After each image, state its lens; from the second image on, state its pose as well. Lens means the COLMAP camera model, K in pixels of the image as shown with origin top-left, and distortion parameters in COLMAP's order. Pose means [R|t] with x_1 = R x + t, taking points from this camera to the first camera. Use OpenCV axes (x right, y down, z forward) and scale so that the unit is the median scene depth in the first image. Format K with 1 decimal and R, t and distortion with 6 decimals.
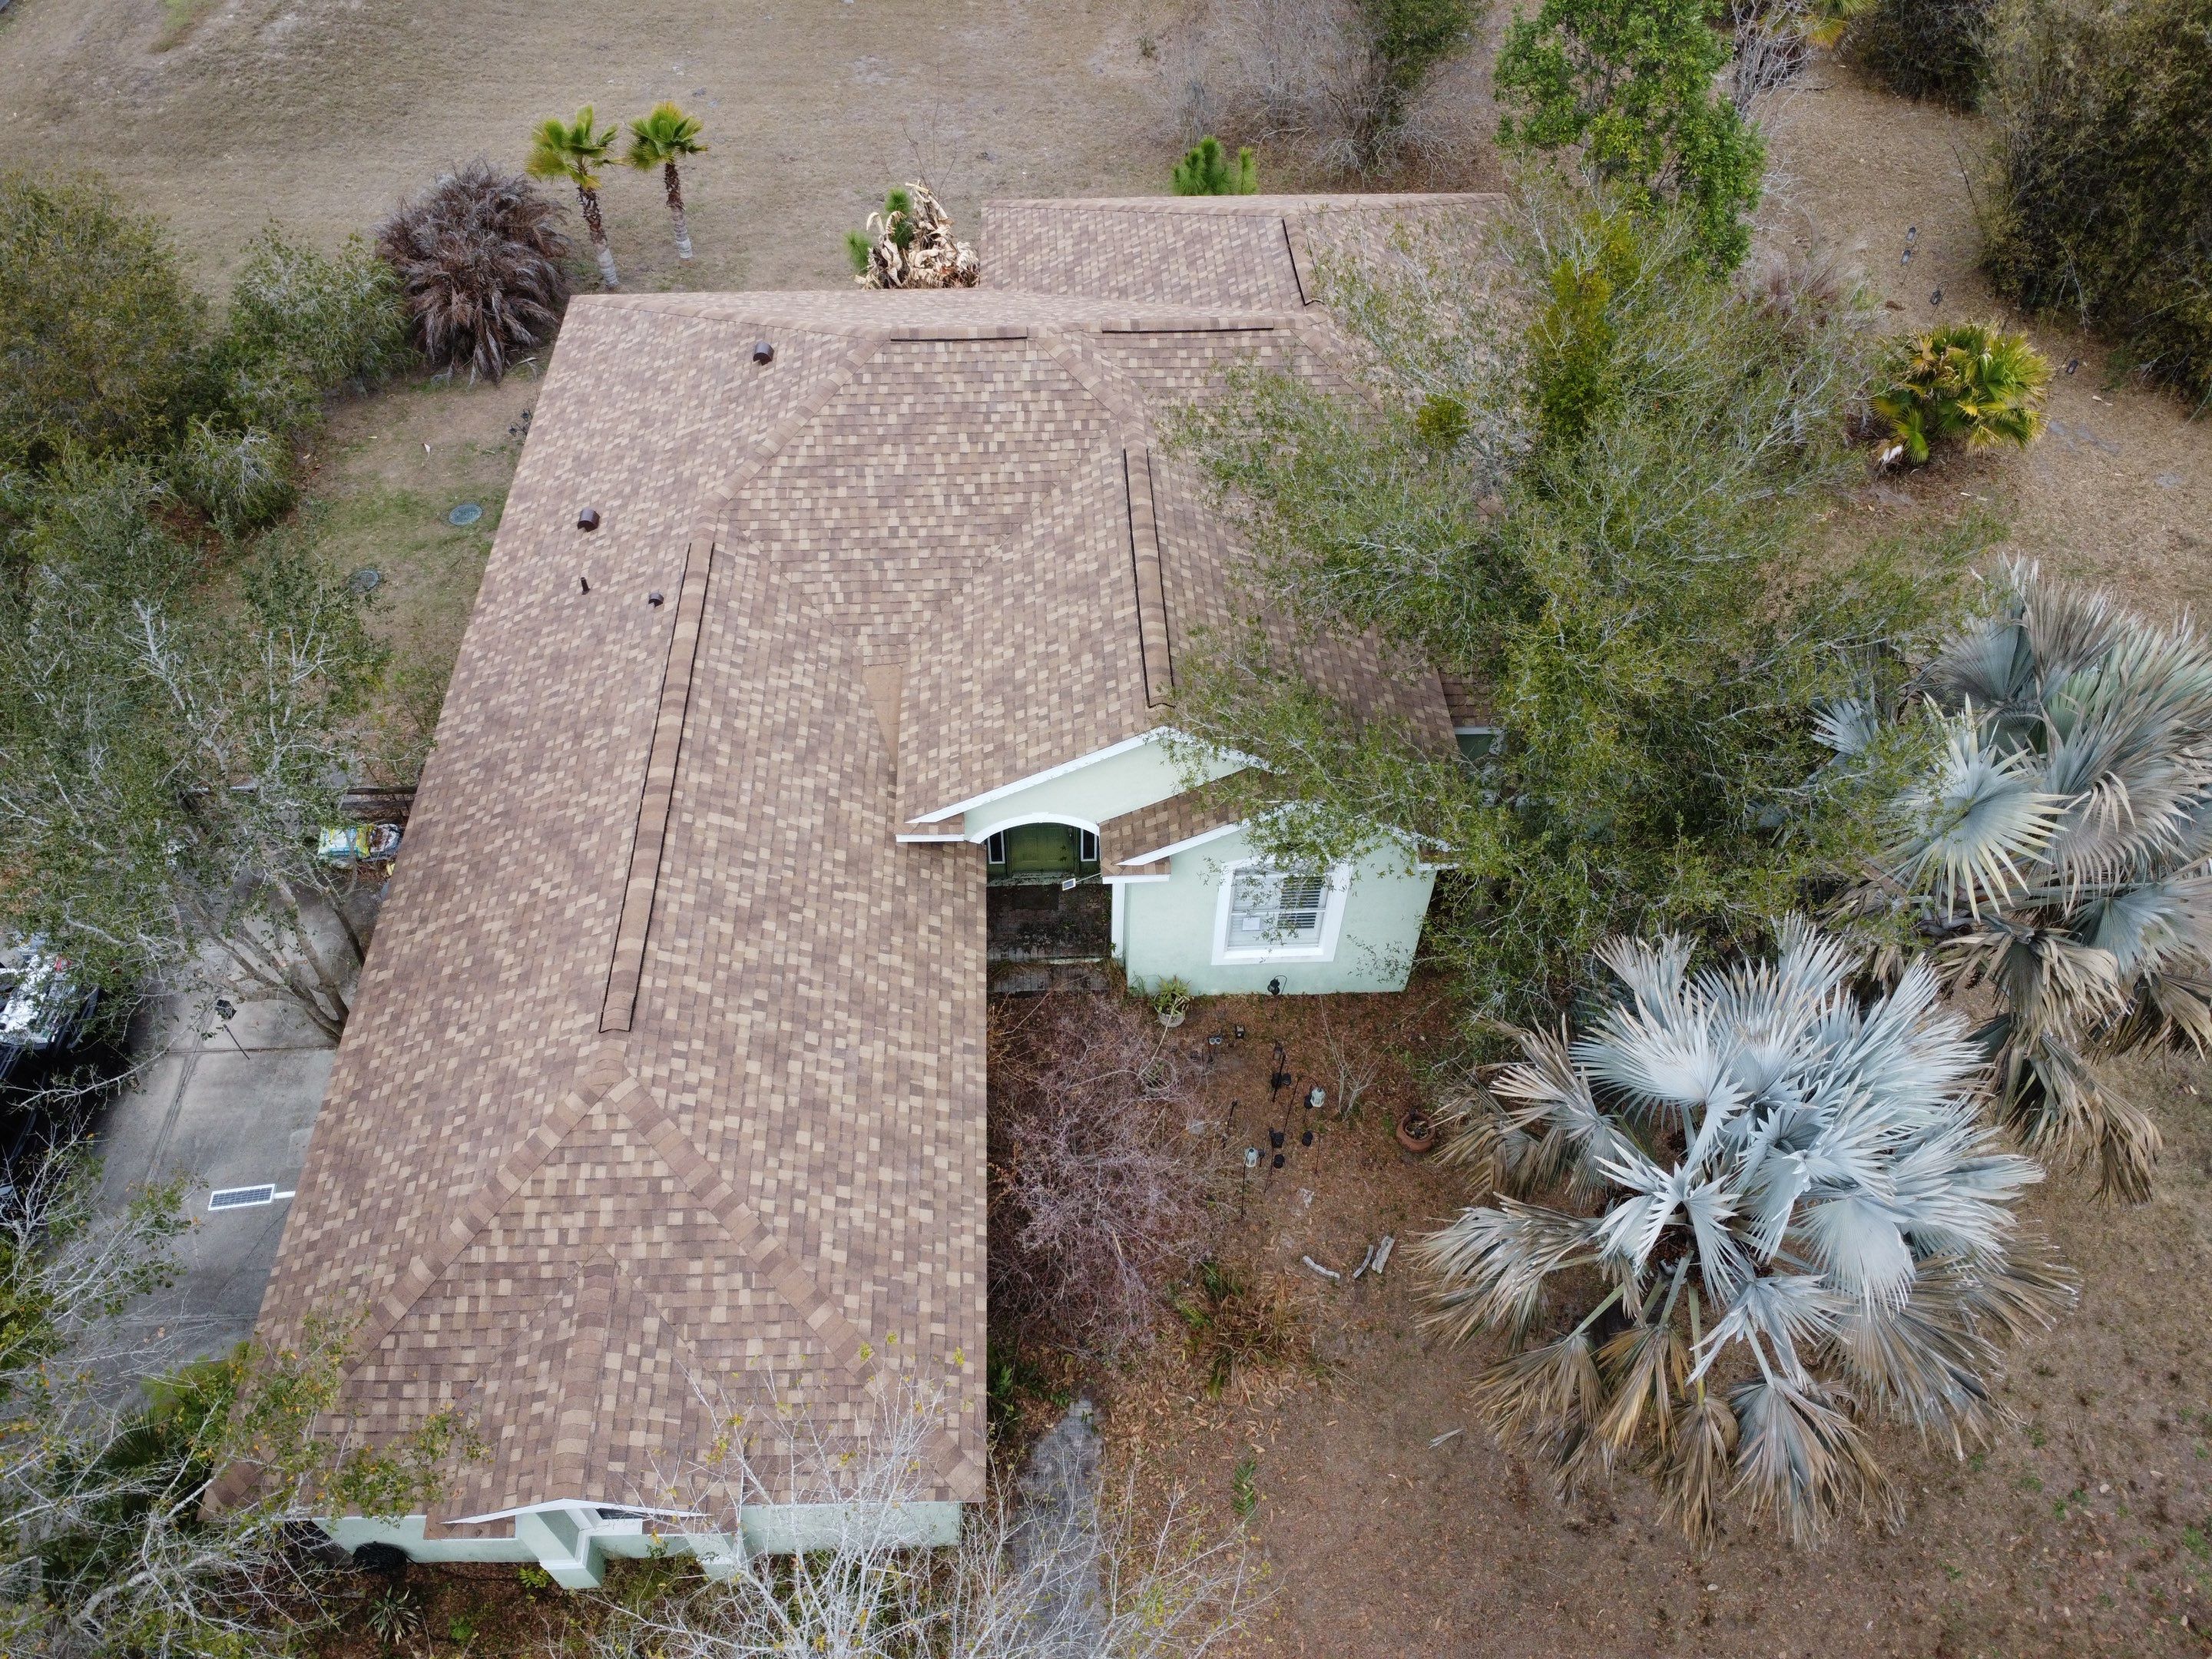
lens RADIAL K [[1602.3, 0, 1094.8], [0, 1602.3, 819.0], [0, 0, 1]] dist [-0.015283, -0.038751]
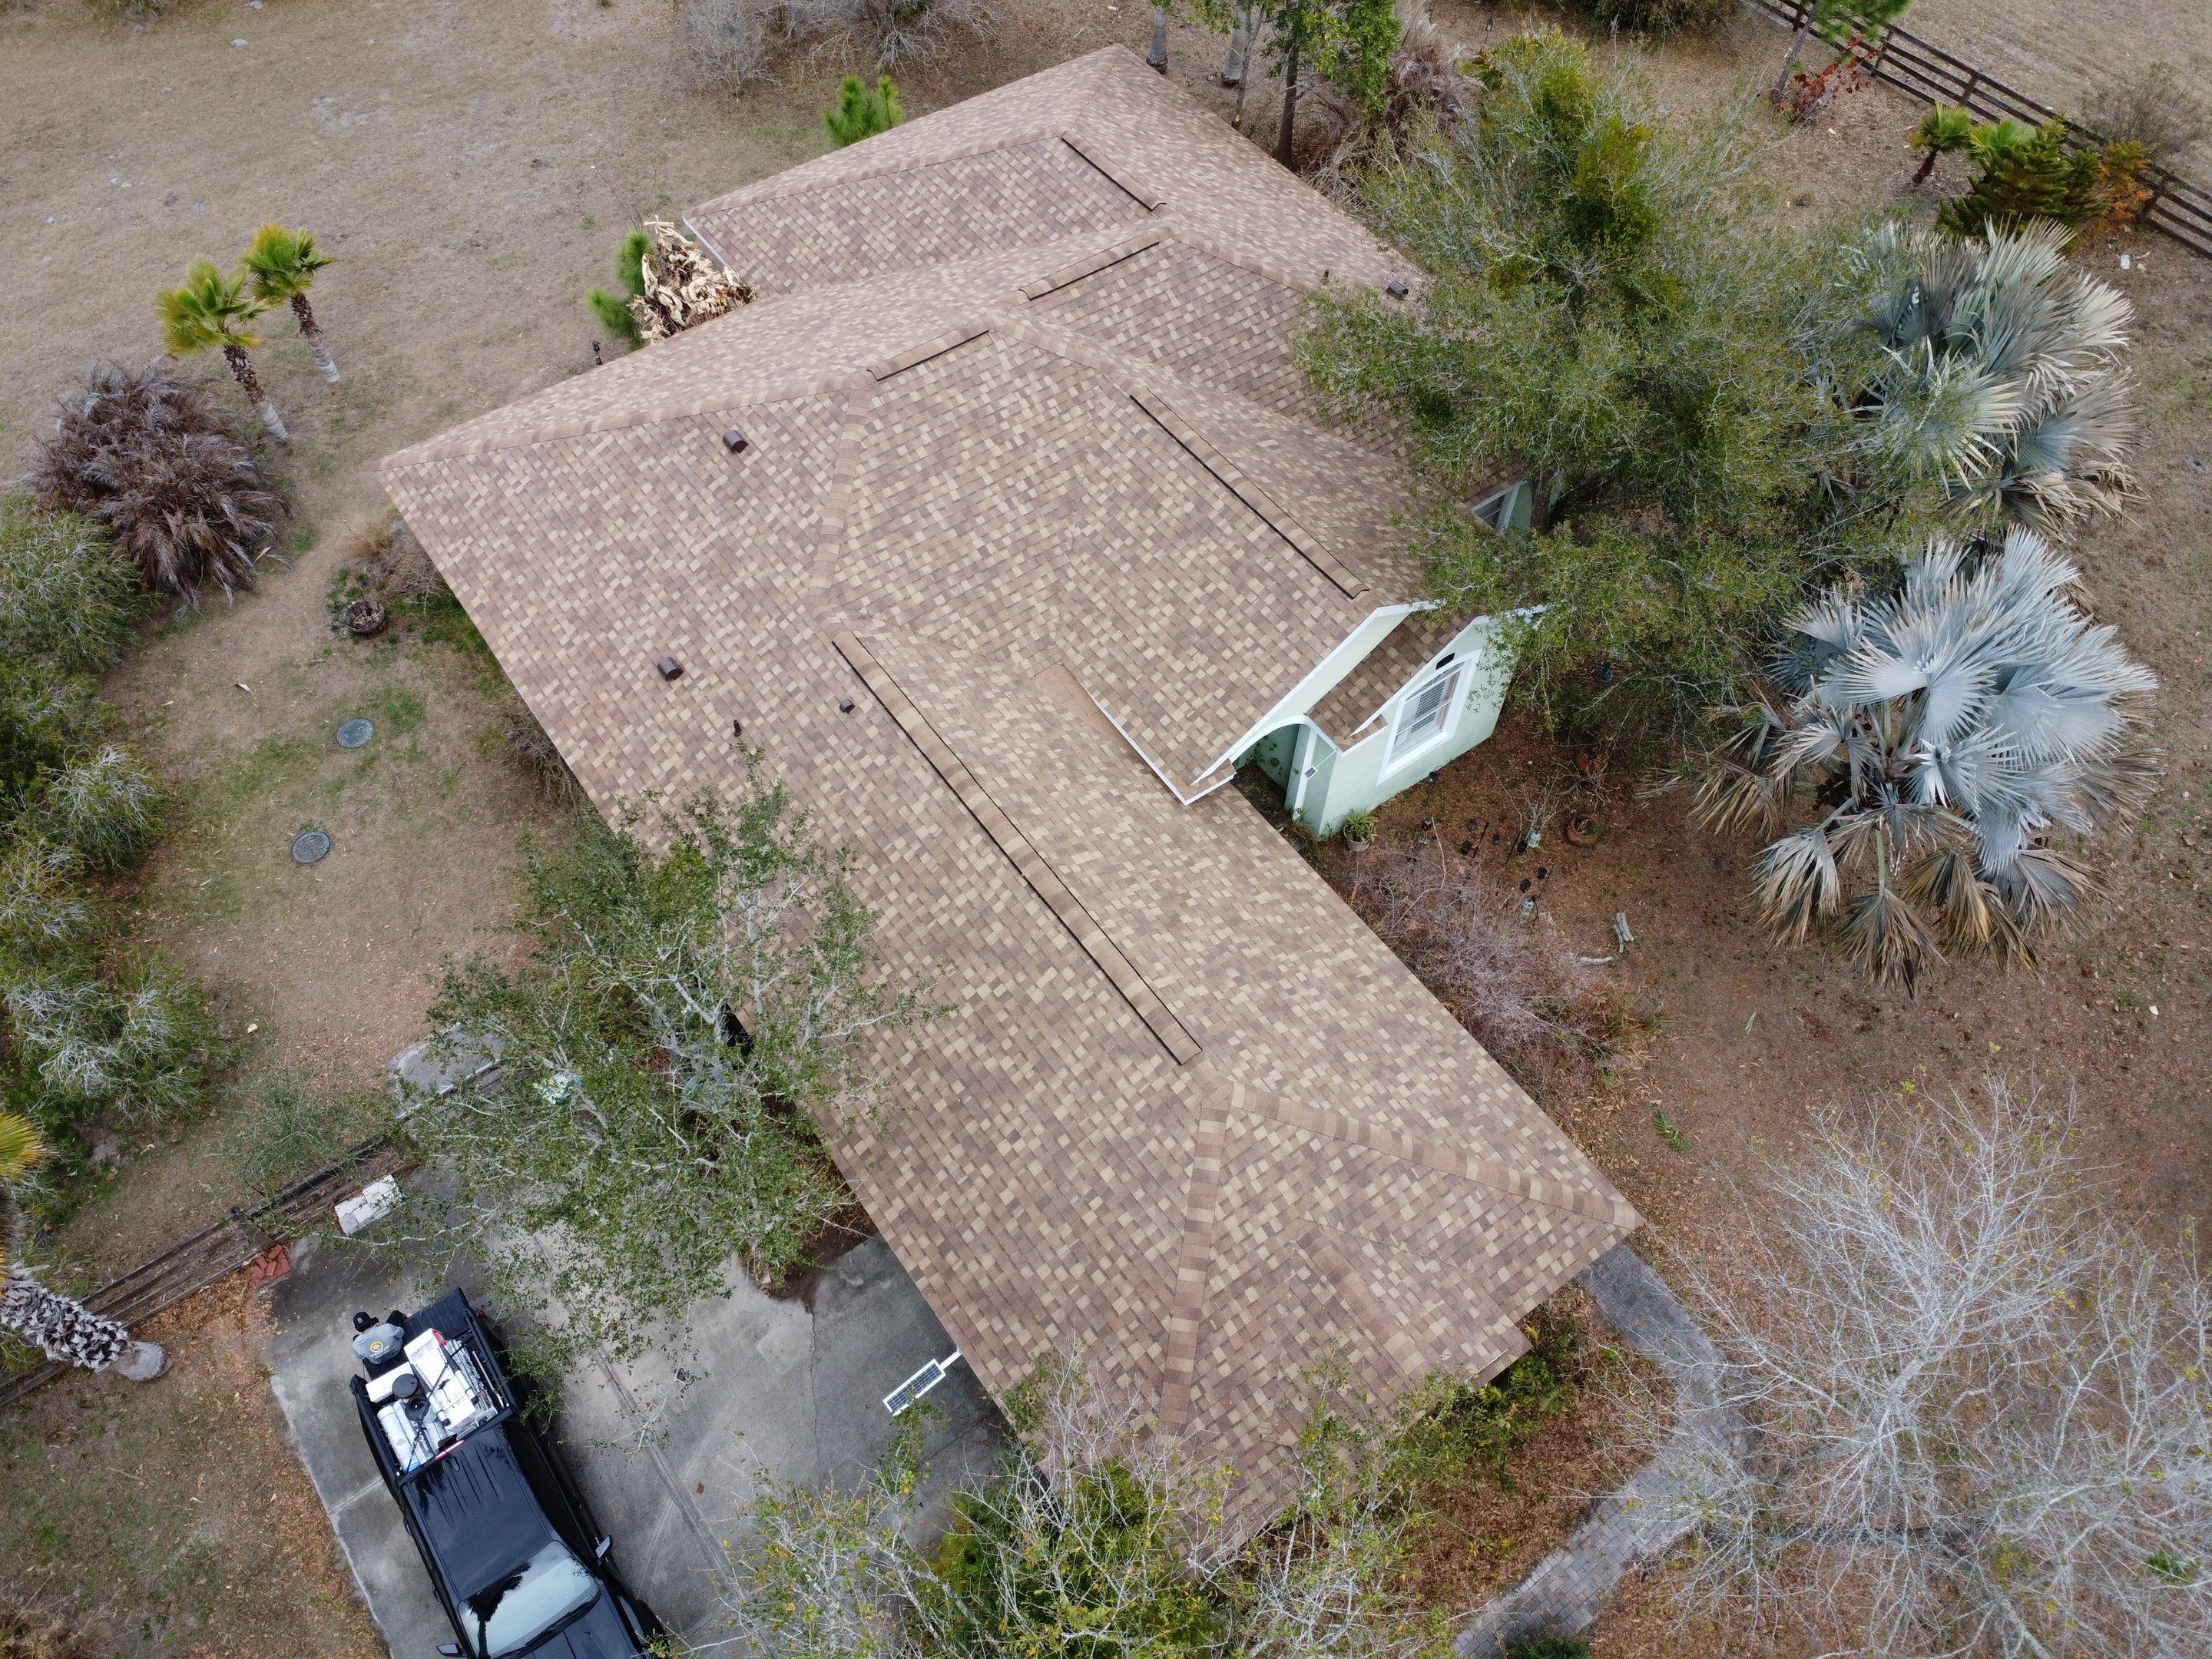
lens RADIAL K [[1599.1, 0, 1095.1], [0, 1599.1, 823.7], [0, 0, 1]] dist [-0.015526, -0.030940]
pose [[0.832079, -0.455403, 0.316628, -0.526158], [0.416908, 0.890025, 0.184509, -0.202720], [-0.365832, -0.021521, 0.930432, -0.002742]]
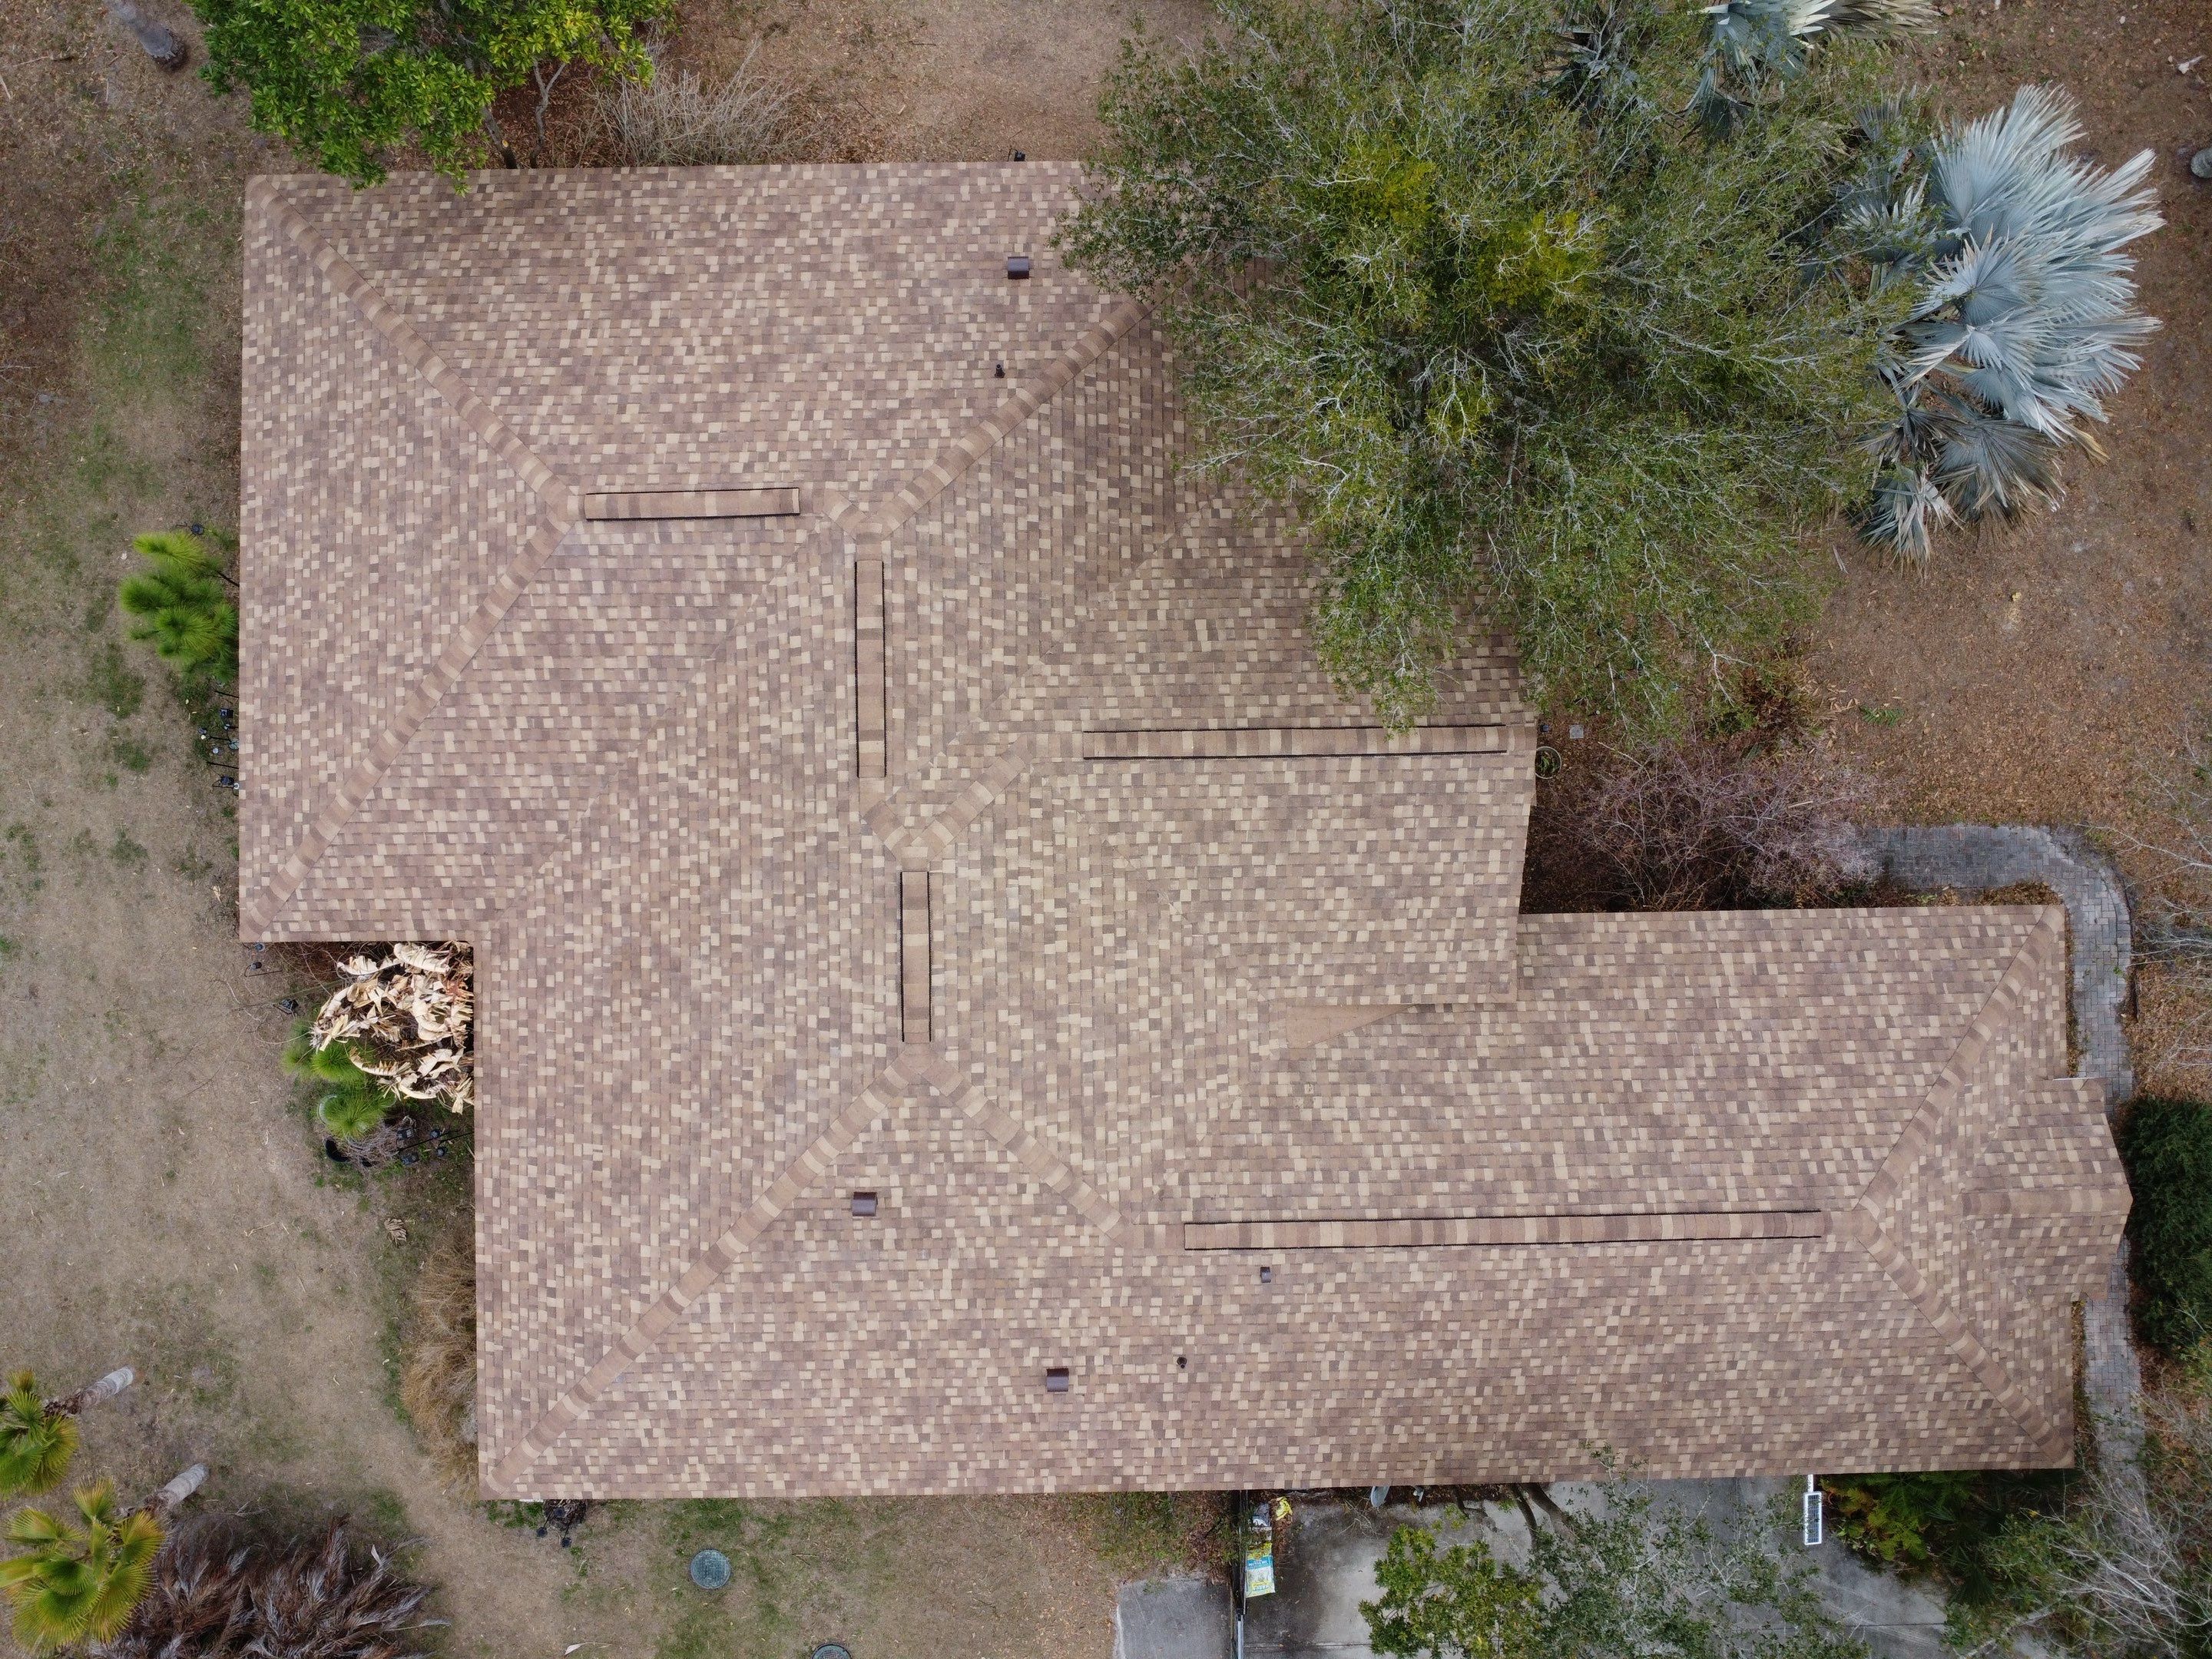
lens RADIAL K [[1602.3, 0, 1094.8], [0, 1602.3, 819.0], [0, 0, 1]] dist [-0.015283, -0.038751]
pose [[0.028141, -0.999427, 0.018814, -0.032954], [0.755305, 0.033588, 0.654513, -0.870478], [-0.654769, -0.004208, 0.755817, 0.387671]]
